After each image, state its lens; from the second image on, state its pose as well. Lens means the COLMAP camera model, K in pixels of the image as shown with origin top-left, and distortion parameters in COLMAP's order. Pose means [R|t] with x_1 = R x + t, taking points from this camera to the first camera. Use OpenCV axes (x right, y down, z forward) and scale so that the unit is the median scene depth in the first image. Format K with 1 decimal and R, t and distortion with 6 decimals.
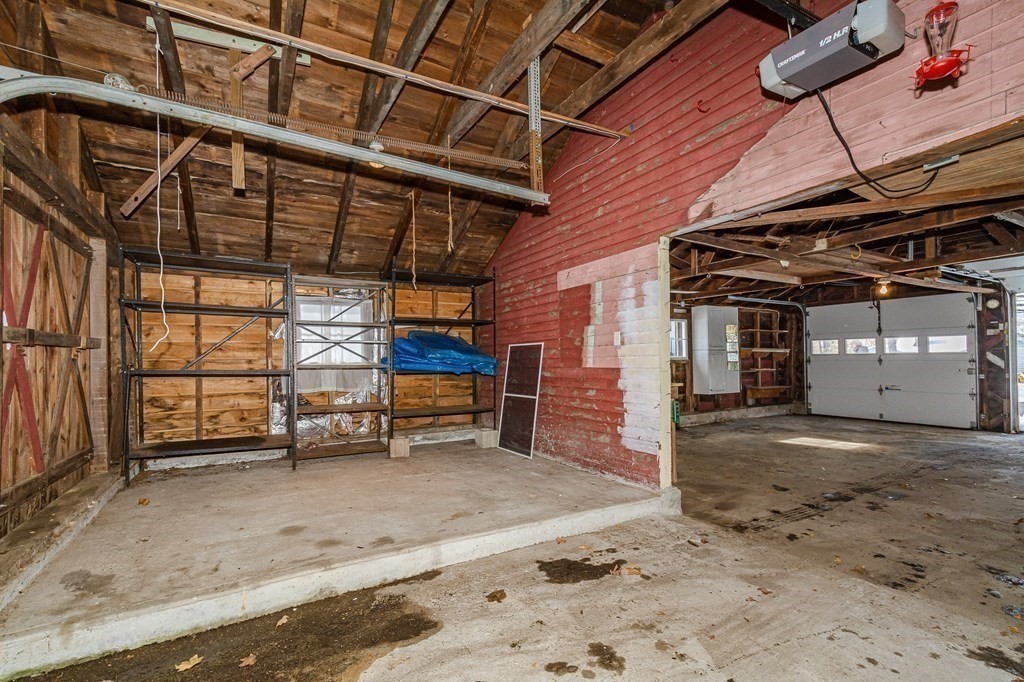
lens RADIAL K [[461.3, 0, 507.5], [0, 461.3, 364.4], [0, 0, 1]] dist [0.000760, 0.000199]
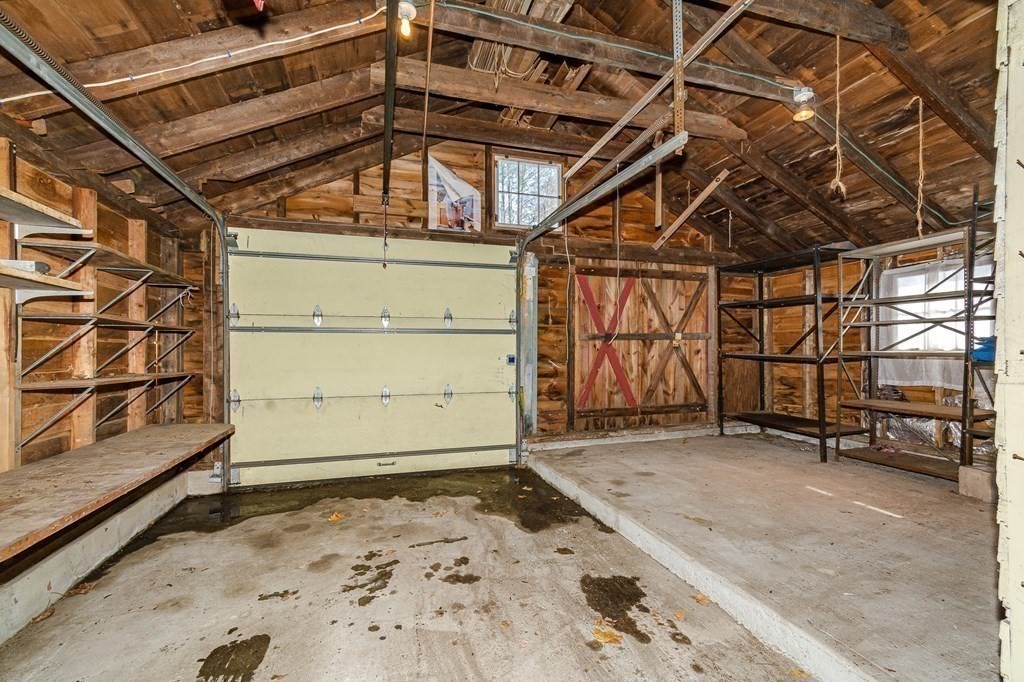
lens RADIAL K [[461.3, 0, 517.6], [0, 461.3, 346.4], [0, 0, 1]] dist [0.000760, 0.000199]
pose [[-0.224894, 0.000100, -0.974383, 1.022728], [0.003280, 0.999994, -0.000655, -0.018391], [0.974378, -0.003343, -0.224893, 1.021116]]
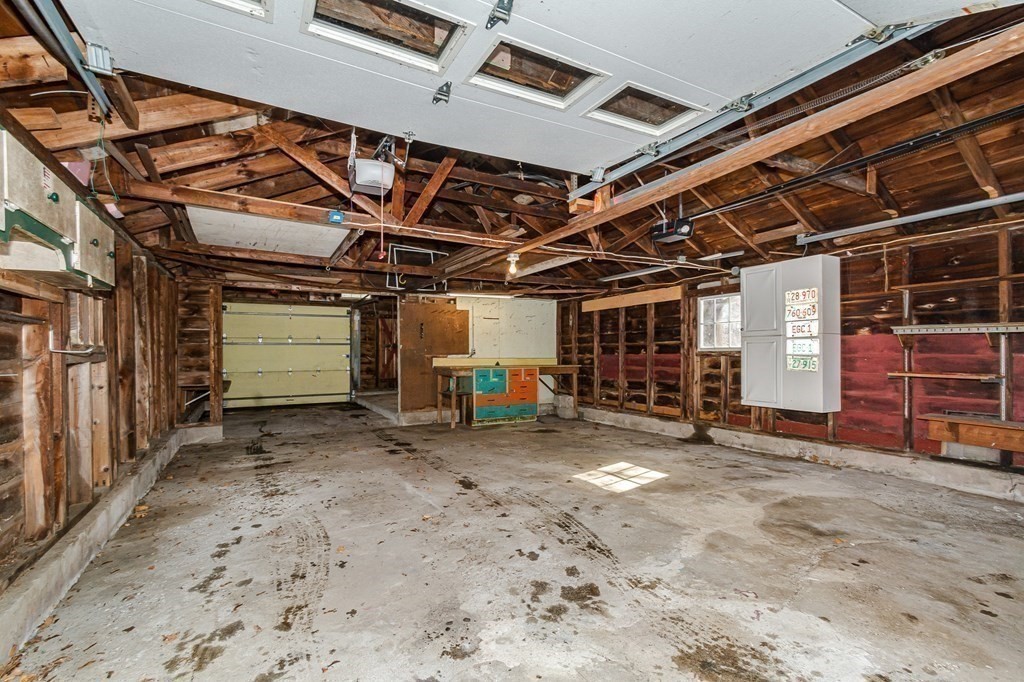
lens RADIAL K [[461.3, 0, 505.6], [0, 461.3, 347.5], [0, 0, 1]] dist [0.000760, 0.000199]
pose [[-0.010442, 0.000980, -0.999945, 3.406057], [0.003259, 0.999994, 0.000946, -0.045107], [0.999940, -0.003249, -0.010445, 2.052838]]
